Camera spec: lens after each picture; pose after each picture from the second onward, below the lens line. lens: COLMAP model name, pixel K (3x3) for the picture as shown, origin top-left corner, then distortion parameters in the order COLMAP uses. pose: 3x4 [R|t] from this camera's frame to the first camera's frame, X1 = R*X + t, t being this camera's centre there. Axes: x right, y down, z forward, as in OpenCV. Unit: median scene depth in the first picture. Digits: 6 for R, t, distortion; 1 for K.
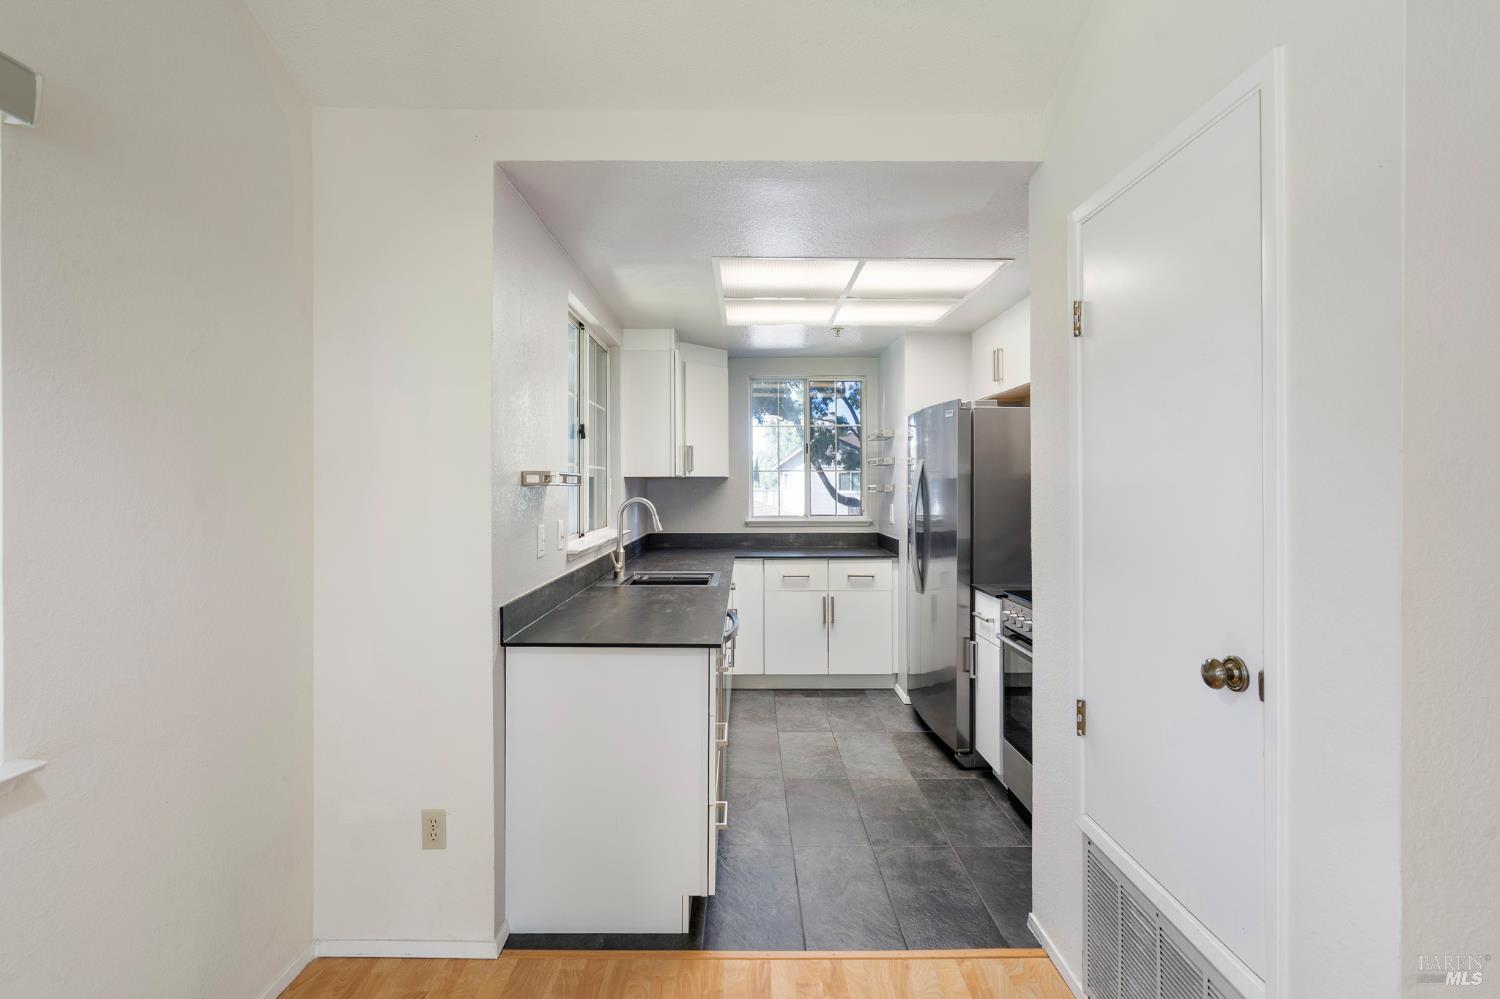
lens RADIAL K [[688.6, 0, 747.5], [0, 688.6, 480.7], [0, 0, 1]] dist [-0.005287, -0.000236]
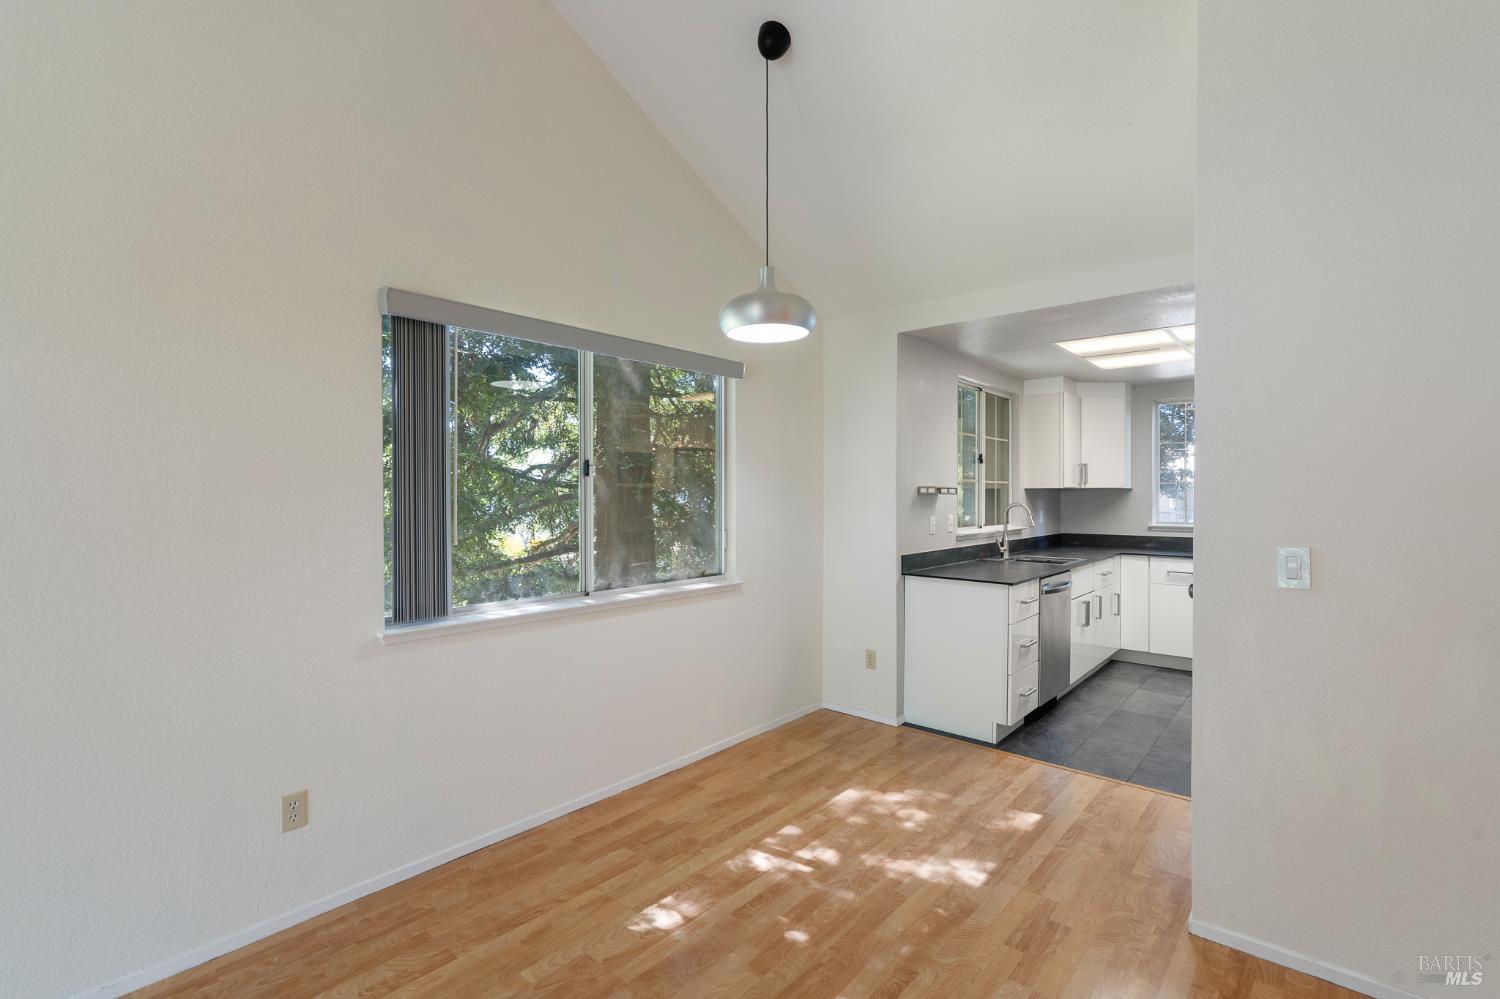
lens RADIAL K [[694.7, 0, 750.8], [0, 694.7, 488.9], [0, 0, 1]] dist [-0.002131, 0.000582]
pose [[0.761069, 0.000426, -0.648671, 0.292603], [-0.000520, 1.000000, 0.000047, -0.003946], [0.648671, 0.000302, 0.761069, -0.388295]]
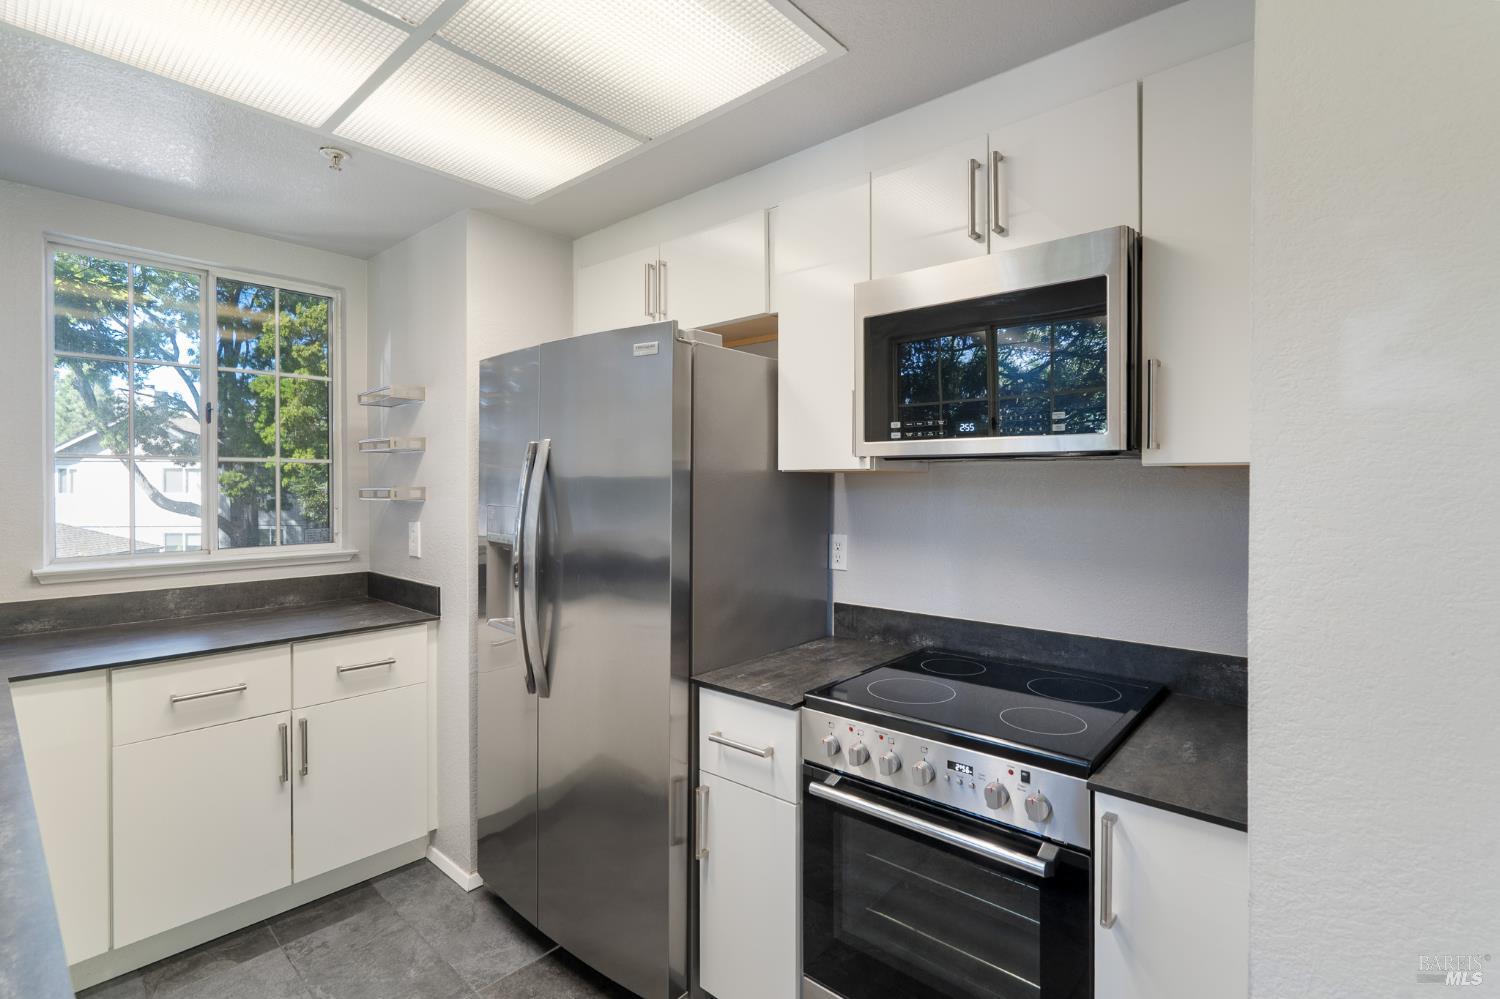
lens RADIAL K [[694.7, 0, 750.8], [0, 694.7, 488.9], [0, 0, 1]] dist [-0.002131, 0.000582]
pose [[0.666117, -0.000924, 0.745847, -0.030428], [-0.007120, 0.999946, 0.007597, 0.001321], [-0.745813, -0.010371, 0.666074, 0.466230]]
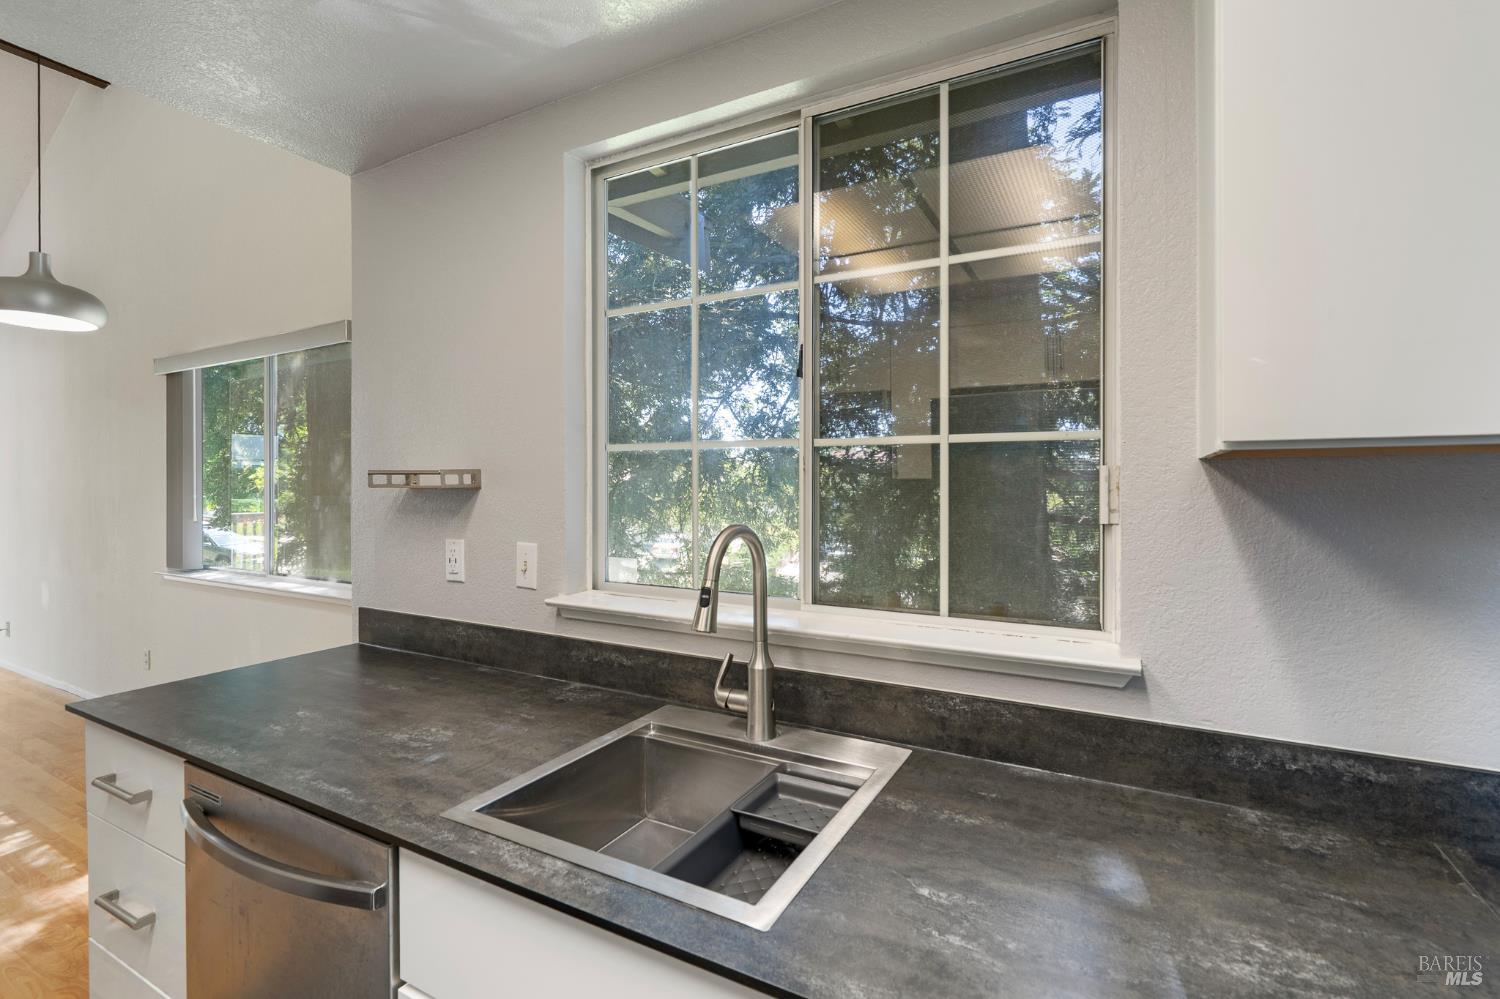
lens RADIAL K [[678.6, 0, 753.6], [0, 678.6, 491.4], [0, 0, 1]] dist [-0.018604, 0.000398]
pose [[-0.471212, 0.008478, -0.881979, 0.114596], [0.003525, 0.999964, 0.007729, 0.003789], [0.882013, 0.000533, -0.471224, 0.938556]]
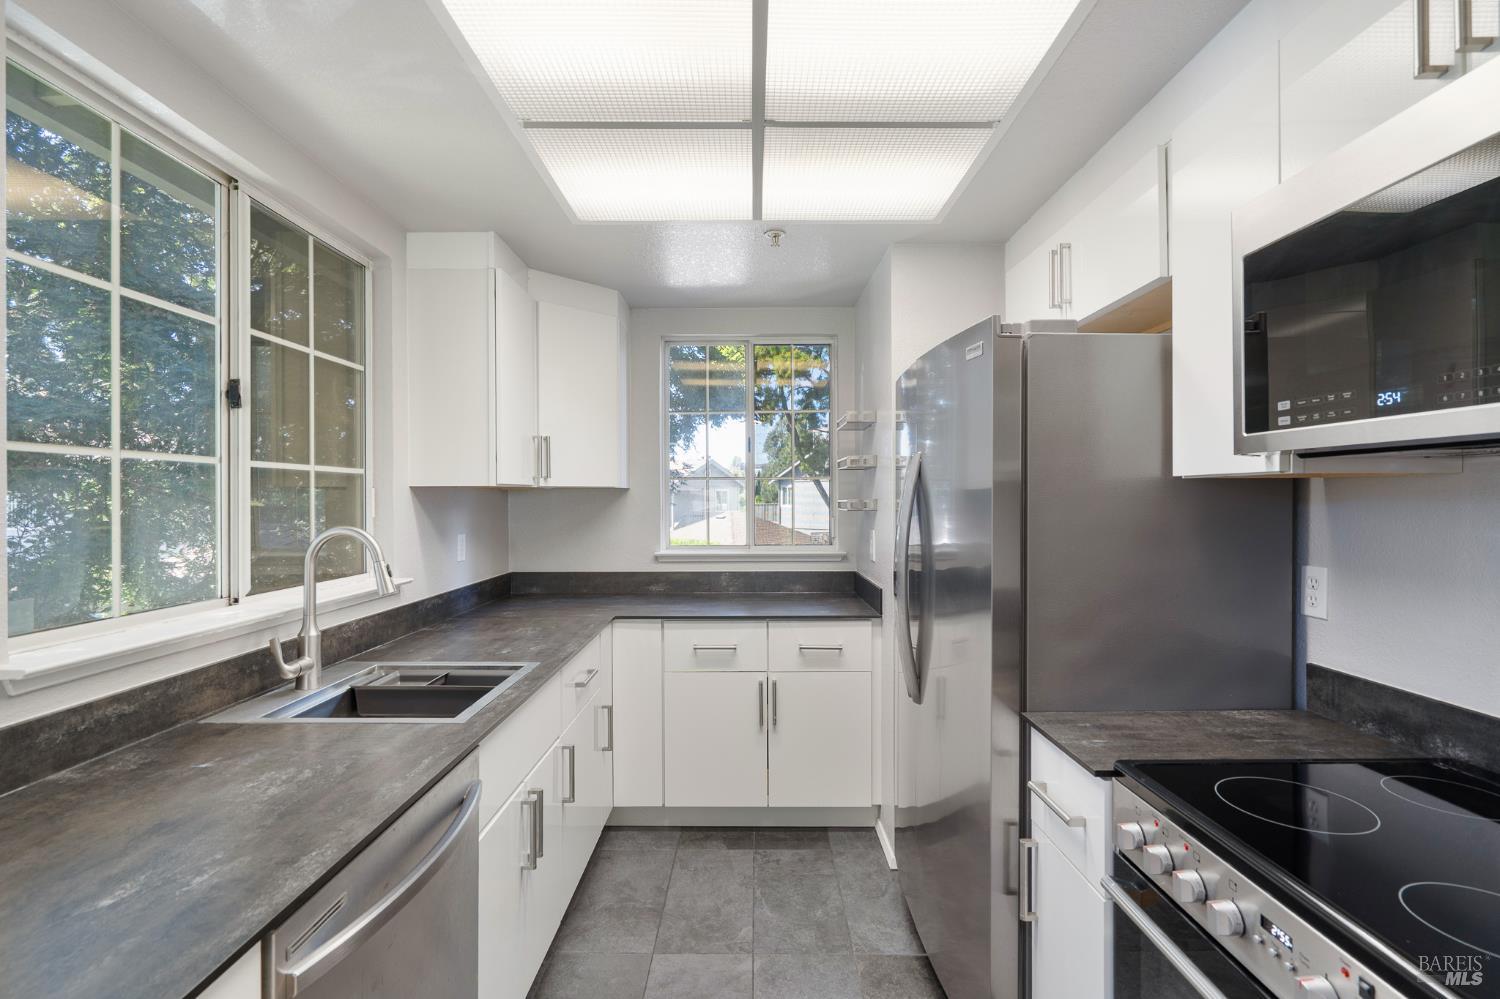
lens RADIAL K [[684.8, 0, 750.0], [0, 684.8, 499.5], [0, 0, 1]] dist [-0.002380, 0.000471]
pose [[0.999991, -0.000854, -0.004184, 0.108717], [0.000887, 0.999969, 0.007796, 0.001315], [0.004177, -0.007800, 0.999961, 0.407033]]
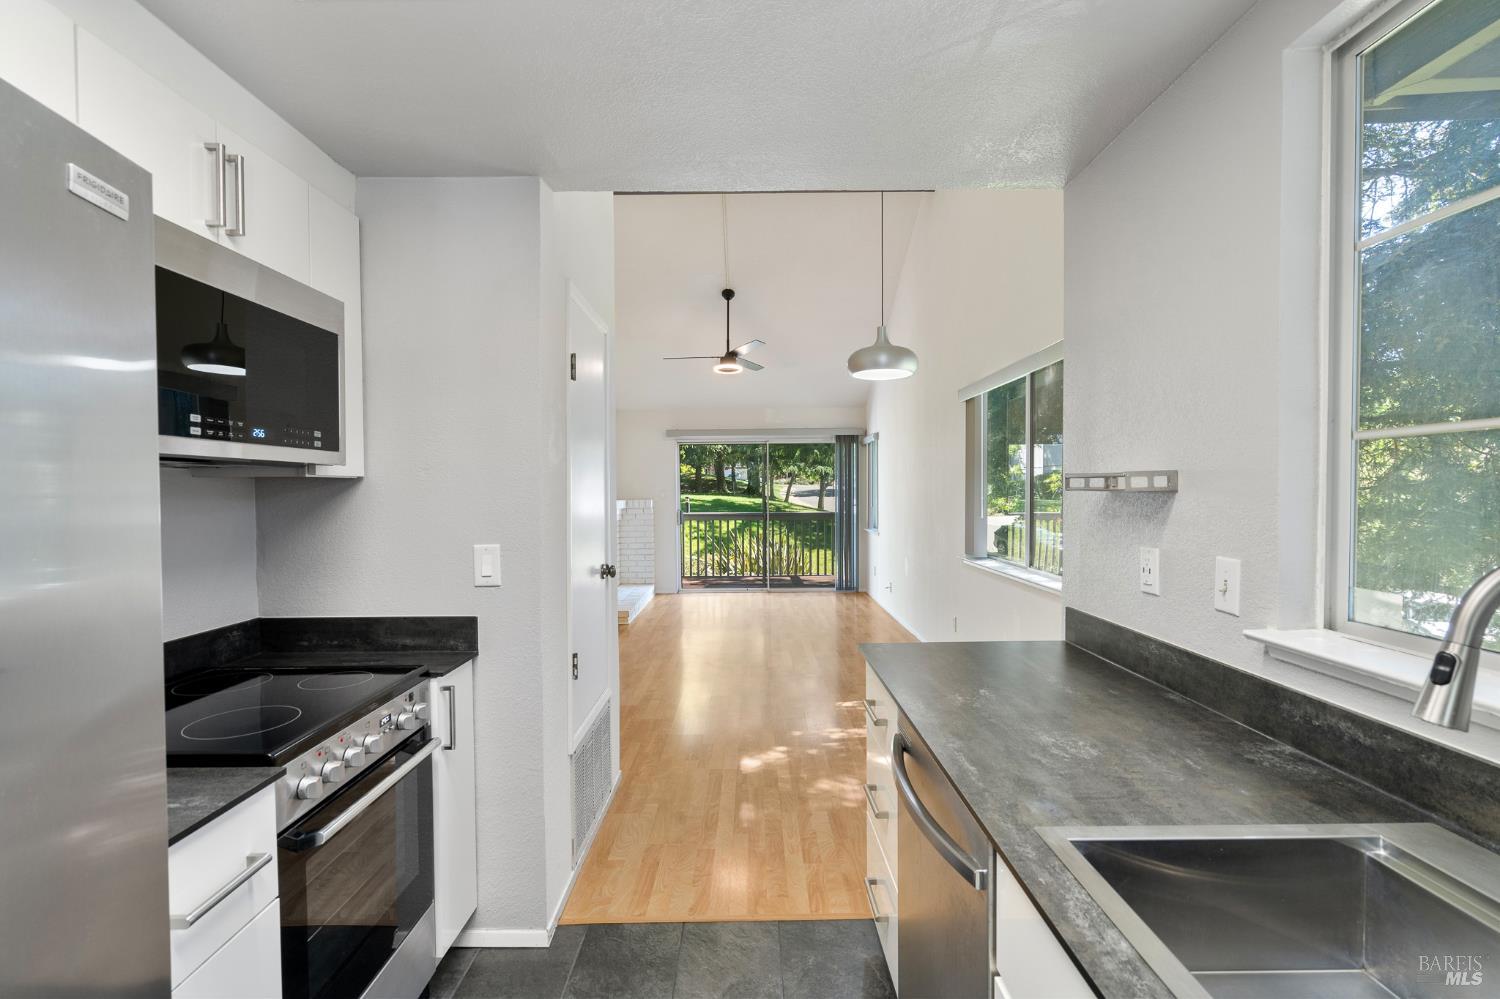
lens RADIAL K [[667.8, 0, 749.9], [0, 667.8, 509.1], [0, 0, 1]] dist [-0.011789, -0.000074]
pose [[-0.999978, 0.006621, -0.000054, 0.058611], [0.006618, 0.999676, 0.024586, 0.003550], [0.000217, 0.024586, -0.999698, 0.953803]]
